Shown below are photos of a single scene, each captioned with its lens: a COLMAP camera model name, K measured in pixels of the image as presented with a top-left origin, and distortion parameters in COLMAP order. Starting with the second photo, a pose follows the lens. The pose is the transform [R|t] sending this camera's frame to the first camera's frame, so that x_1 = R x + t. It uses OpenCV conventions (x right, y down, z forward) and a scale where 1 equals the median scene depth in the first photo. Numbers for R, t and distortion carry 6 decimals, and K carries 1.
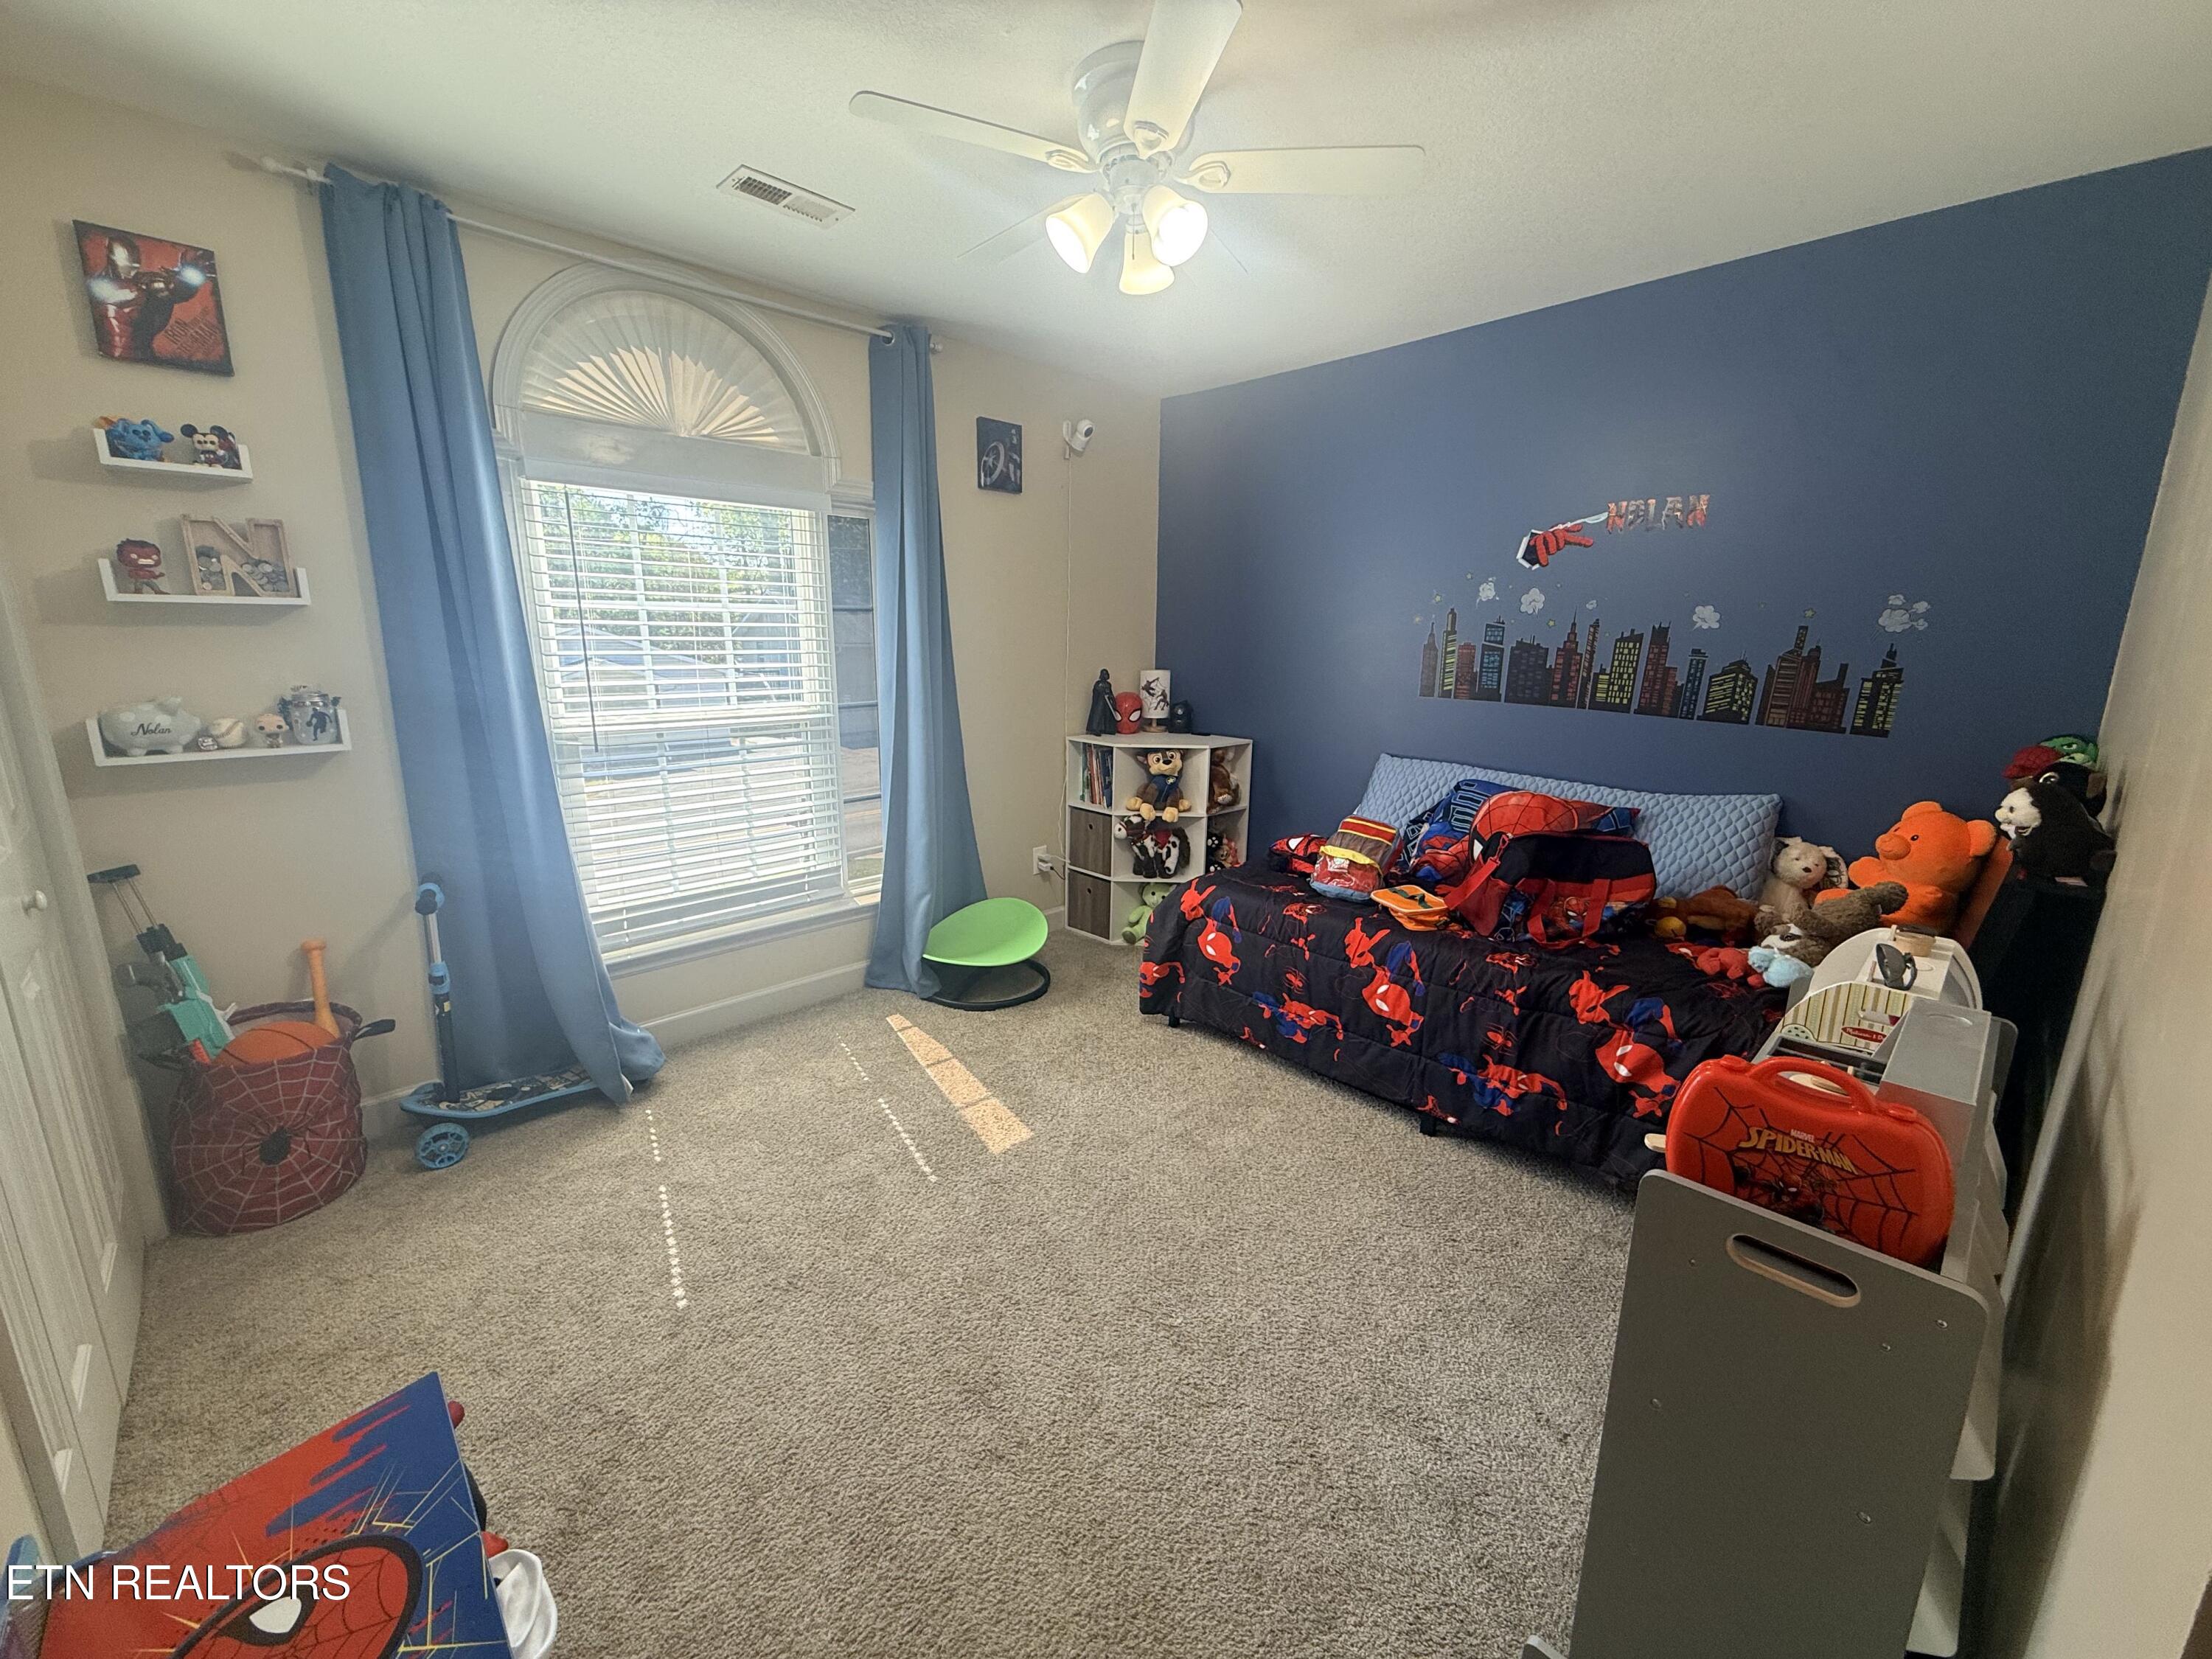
lens RADIAL K [[886.2, 0, 1109.4], [0, 886.2, 831.5], [0, 0, 1]] dist [-0.001415, 0.000071]
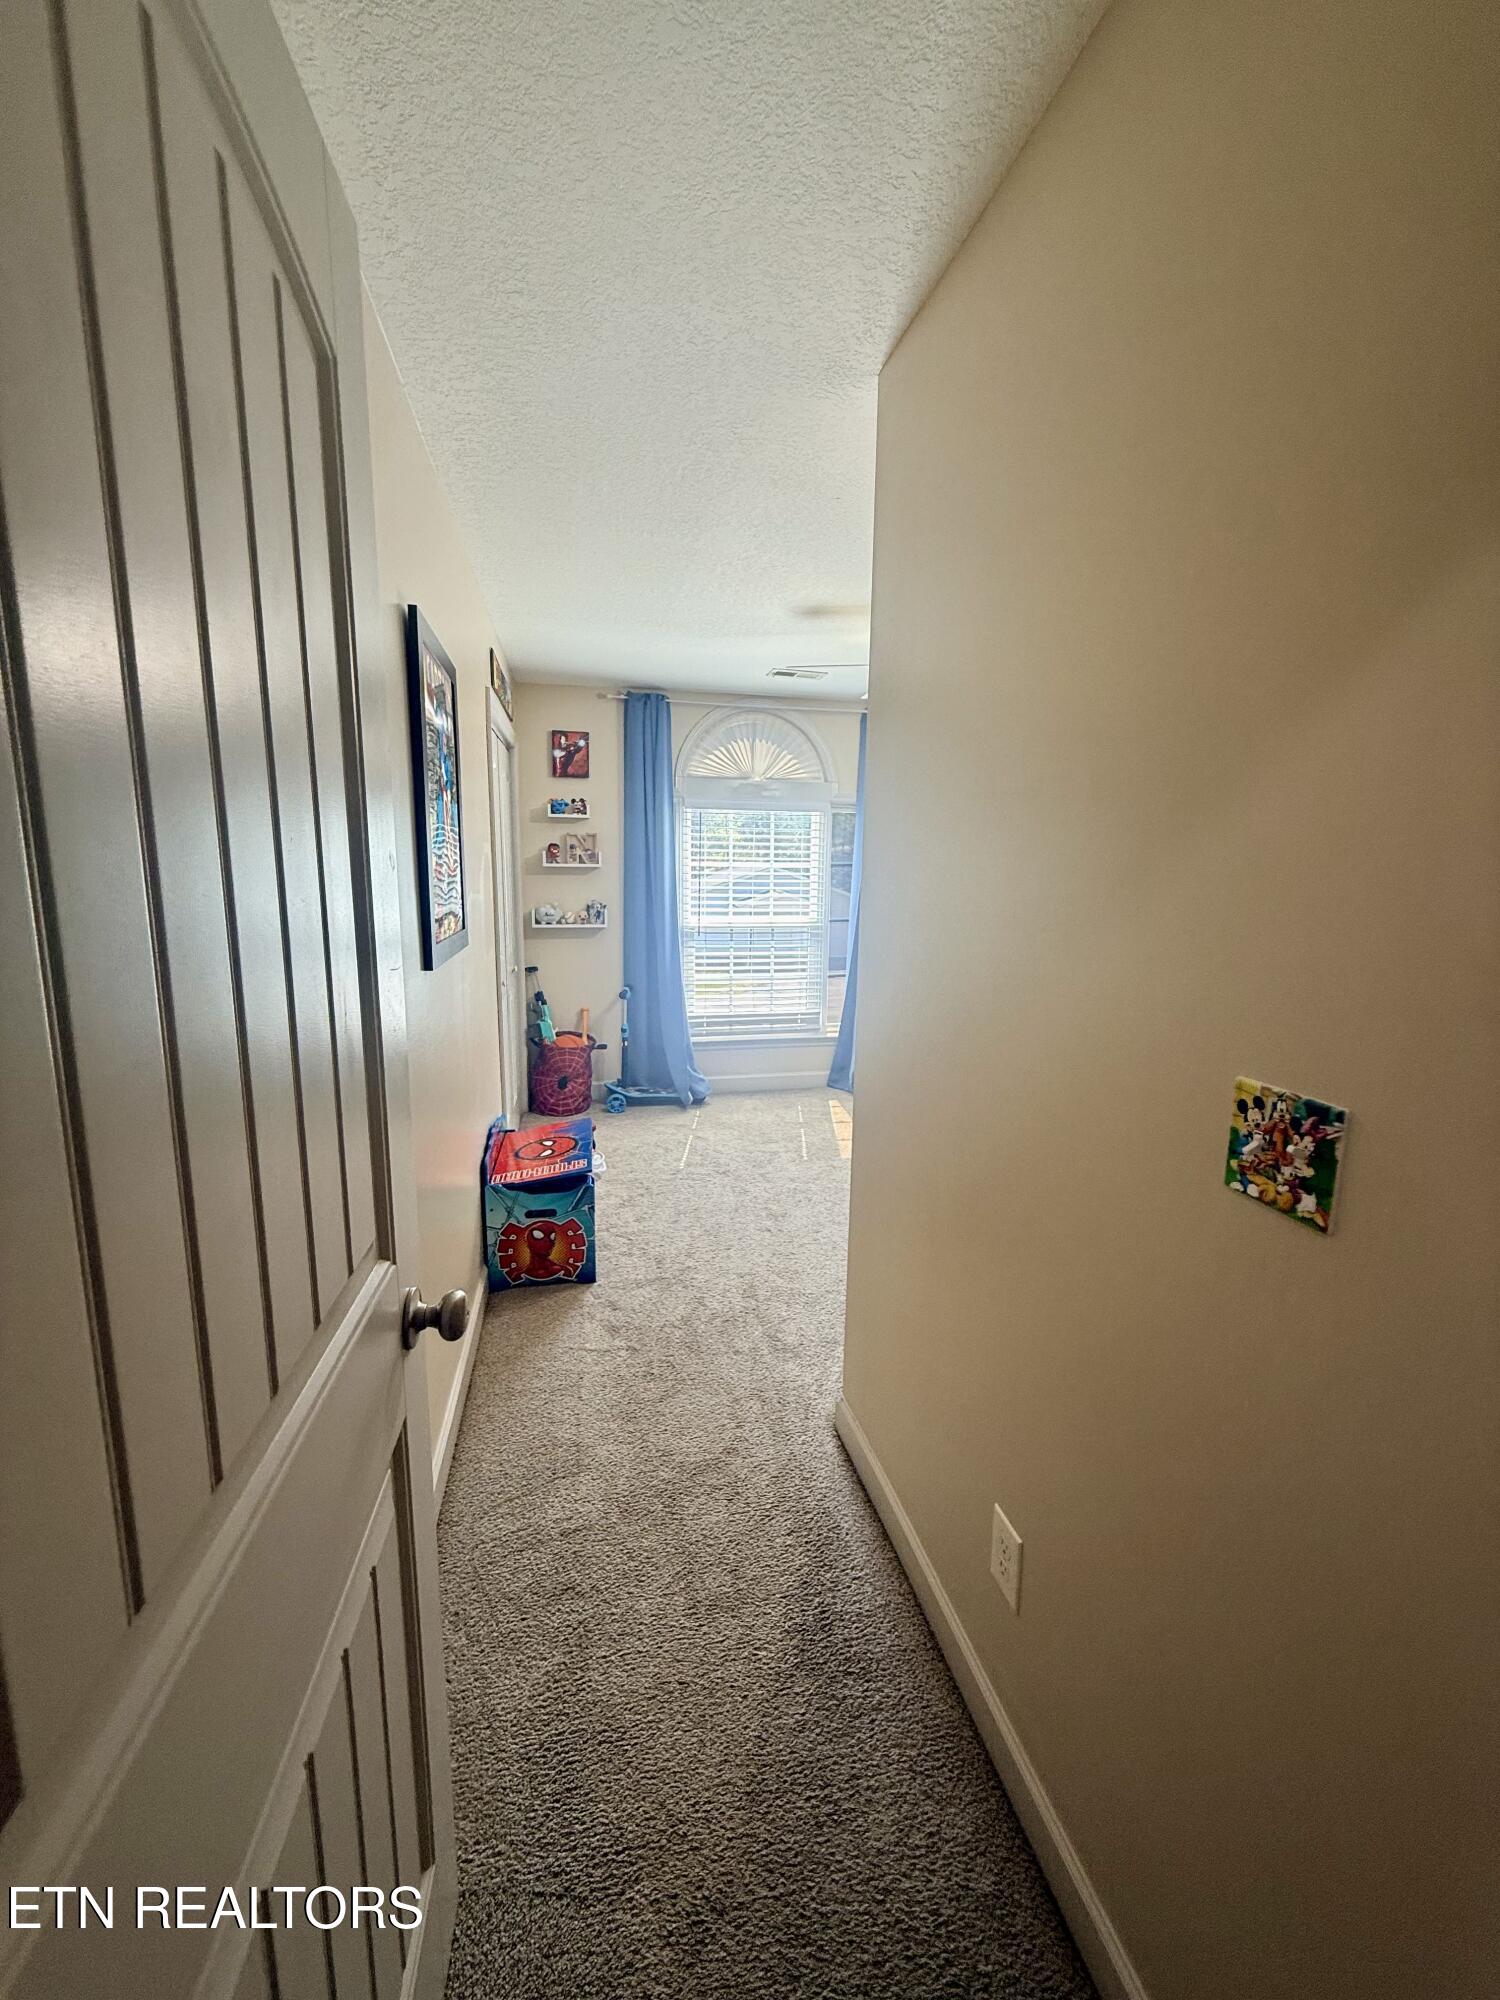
lens RADIAL K [[801.3, 0, 747.5], [0, 801.3, 1000.6], [0, 0, 1]] dist [-0.001415, 0.000071]
pose [[0.842260, 0.086309, -0.532118, 0.617714], [-0.119638, 0.992411, -0.028400, 0.118684], [0.525629, 0.087582, 0.846194, -0.598274]]
